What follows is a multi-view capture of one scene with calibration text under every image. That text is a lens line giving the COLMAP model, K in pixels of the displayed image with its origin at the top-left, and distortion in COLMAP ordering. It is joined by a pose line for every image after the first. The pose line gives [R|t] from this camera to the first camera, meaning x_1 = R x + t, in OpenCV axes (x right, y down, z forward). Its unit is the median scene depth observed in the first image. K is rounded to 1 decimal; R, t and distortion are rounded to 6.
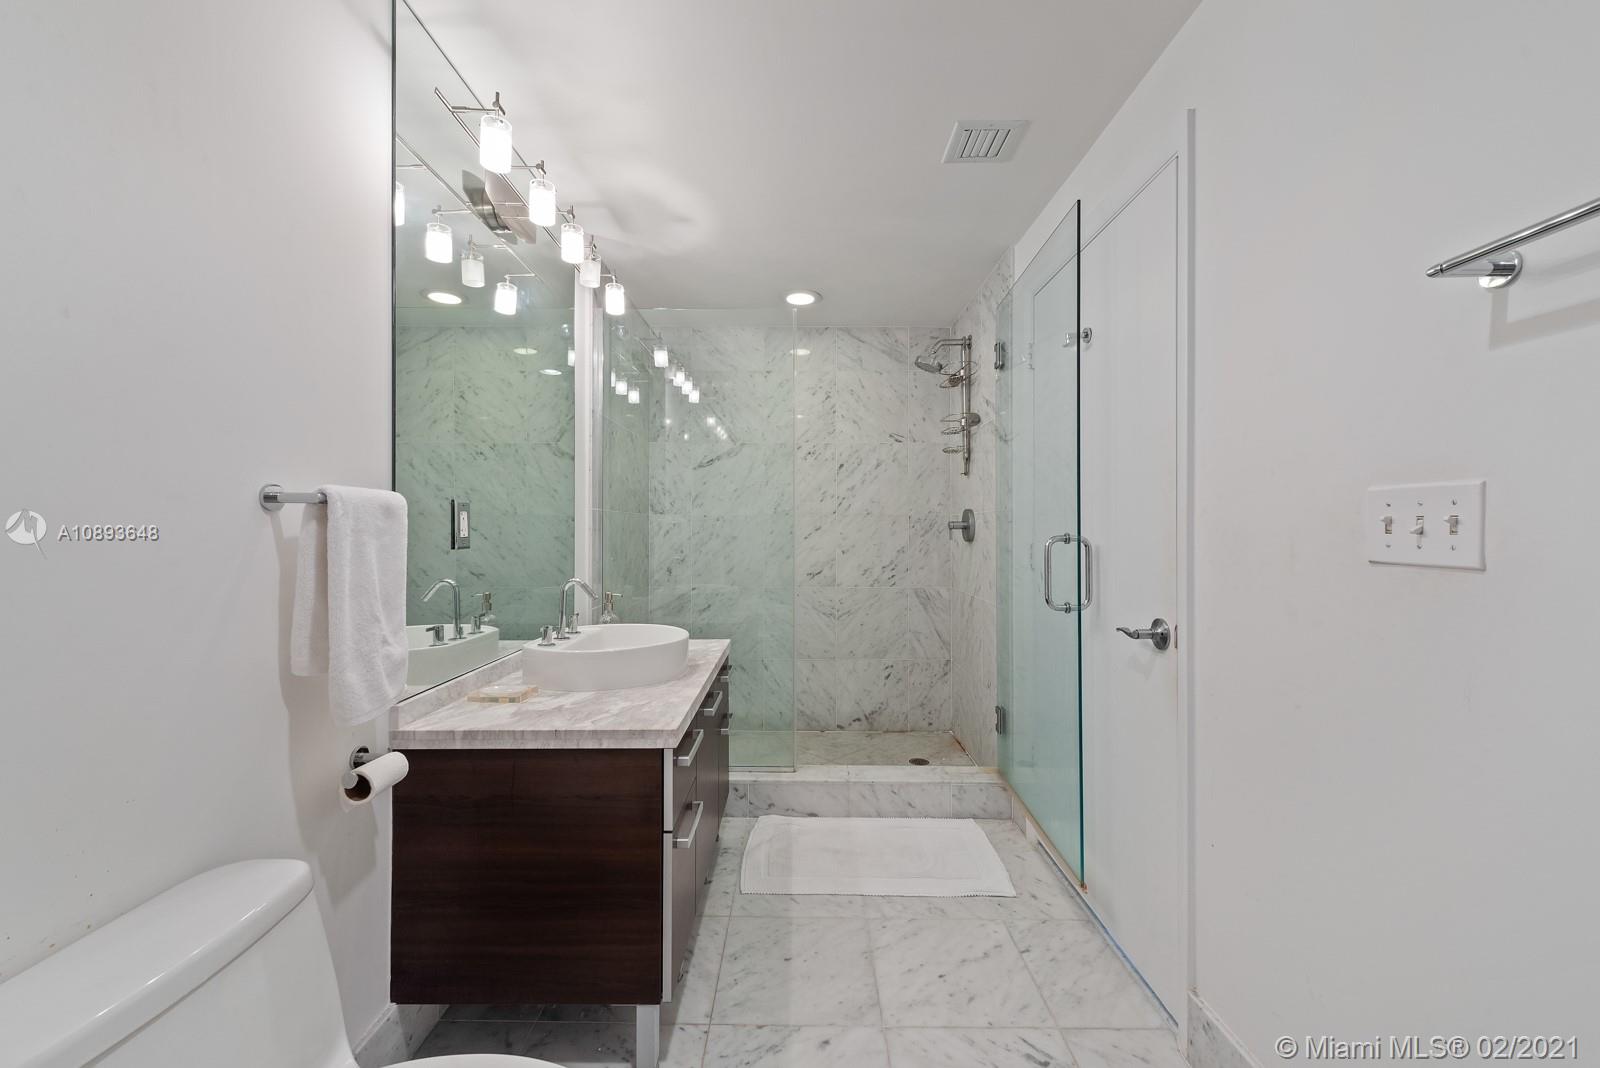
lens RADIAL K [[632.7, 0, 799.6], [0, 632.7, 529.2], [0, 0, 1]] dist [0.002197, 0.000124]
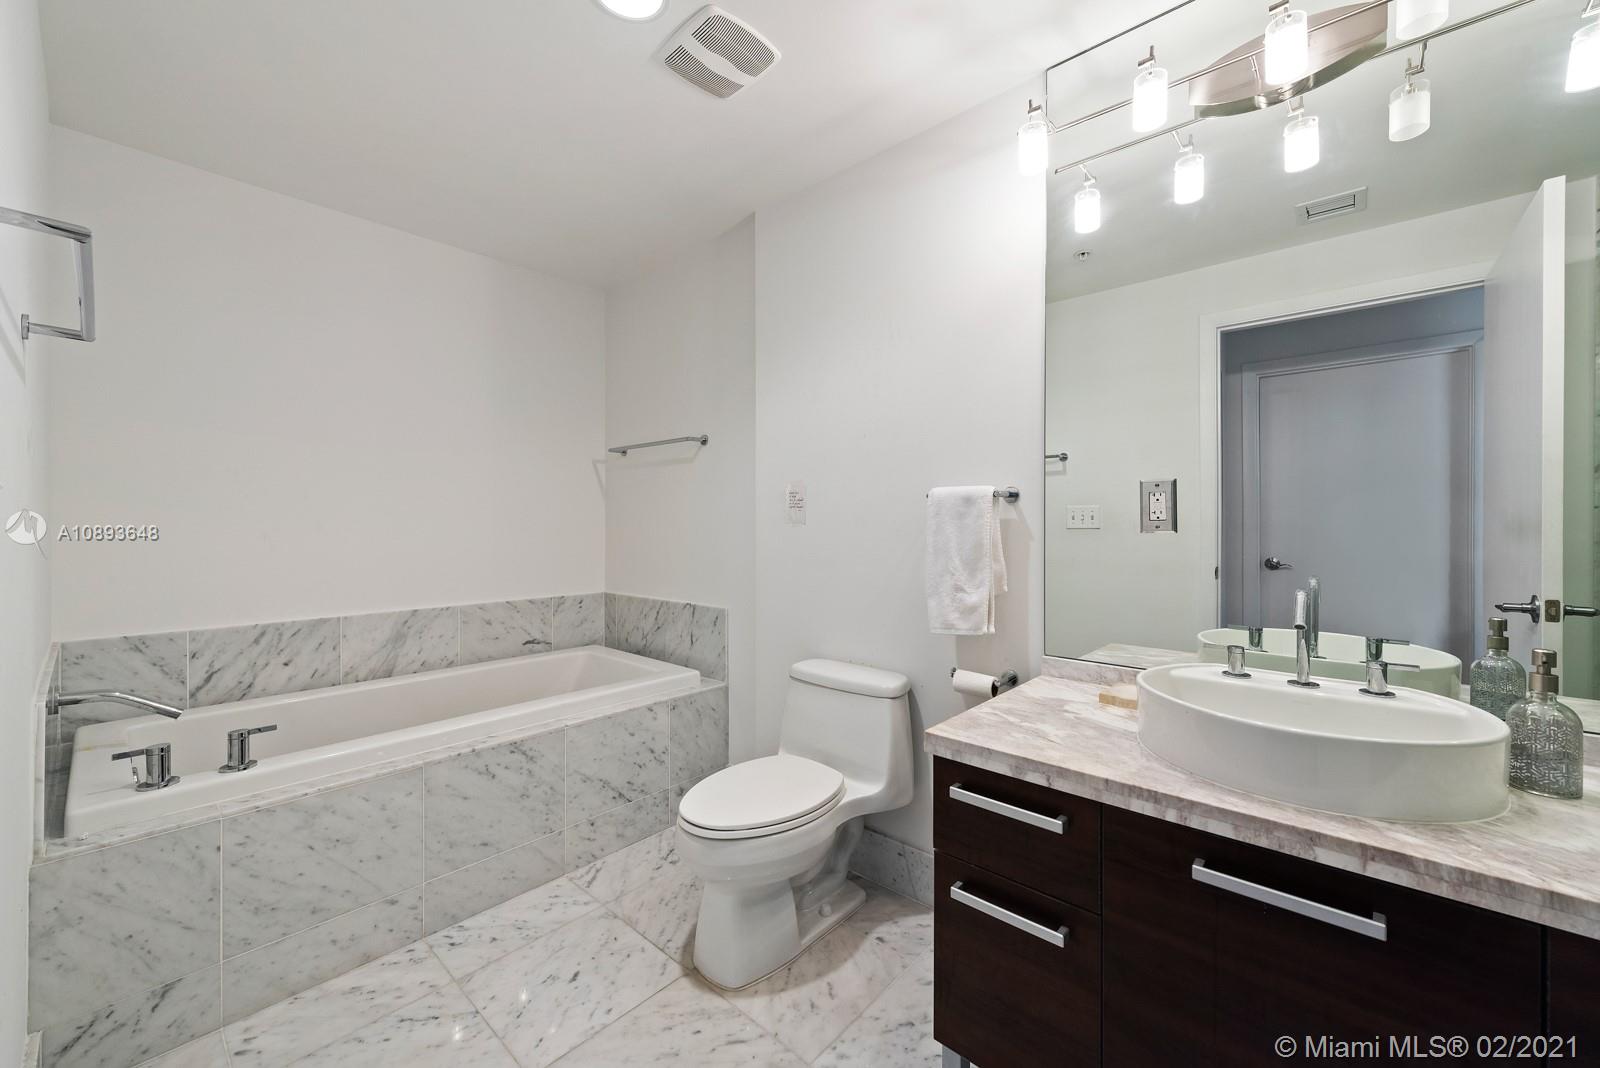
lens RADIAL K [[632.7, 0, 801.2], [0, 632.7, 523.5], [0, 0, 1]] dist [0.002197, 0.000124]
pose [[-0.673758, 0.002695, -0.738947, 0.566762], [-0.001252, 0.999988, 0.004789, 0.014160], [0.738951, 0.004152, -0.673746, 1.415964]]
